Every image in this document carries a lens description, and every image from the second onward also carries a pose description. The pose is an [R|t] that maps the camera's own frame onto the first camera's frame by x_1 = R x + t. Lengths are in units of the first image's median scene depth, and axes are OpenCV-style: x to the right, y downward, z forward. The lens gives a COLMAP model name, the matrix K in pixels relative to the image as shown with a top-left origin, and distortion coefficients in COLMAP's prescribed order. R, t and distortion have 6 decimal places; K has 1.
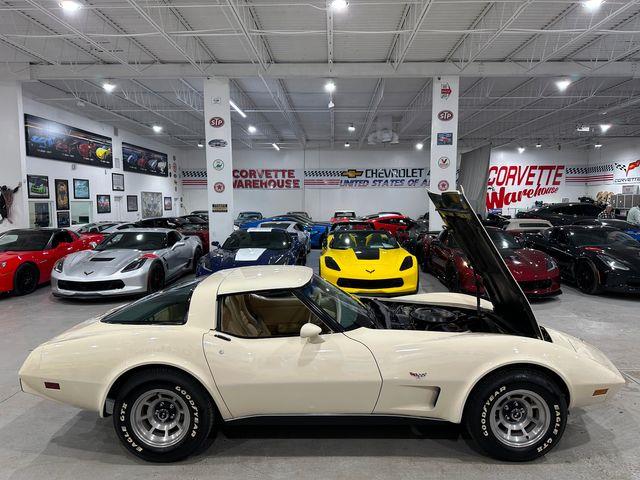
lens RADIAL K [[448.5, 0, 320.0], [0, 448.5, 240.0], [0, 0, 1]] dist [0.046620, -0.053257]
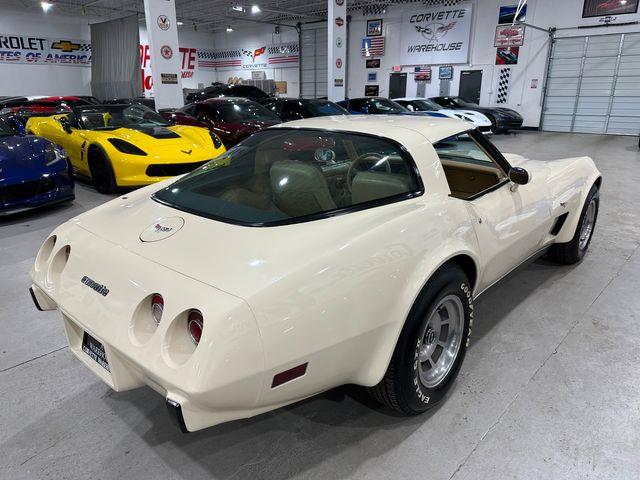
lens RADIAL K [[451.7, 0, 307.3], [0, 451.7, 238.7], [0, 0, 1]] dist [0.058878, -0.051410]
pose [[0.666612, -0.224467, 0.710804, -0.116636], [0.064055, 0.967305, 0.245396, 0.011511], [-0.742648, -0.118053, 0.659195, 0.096110]]
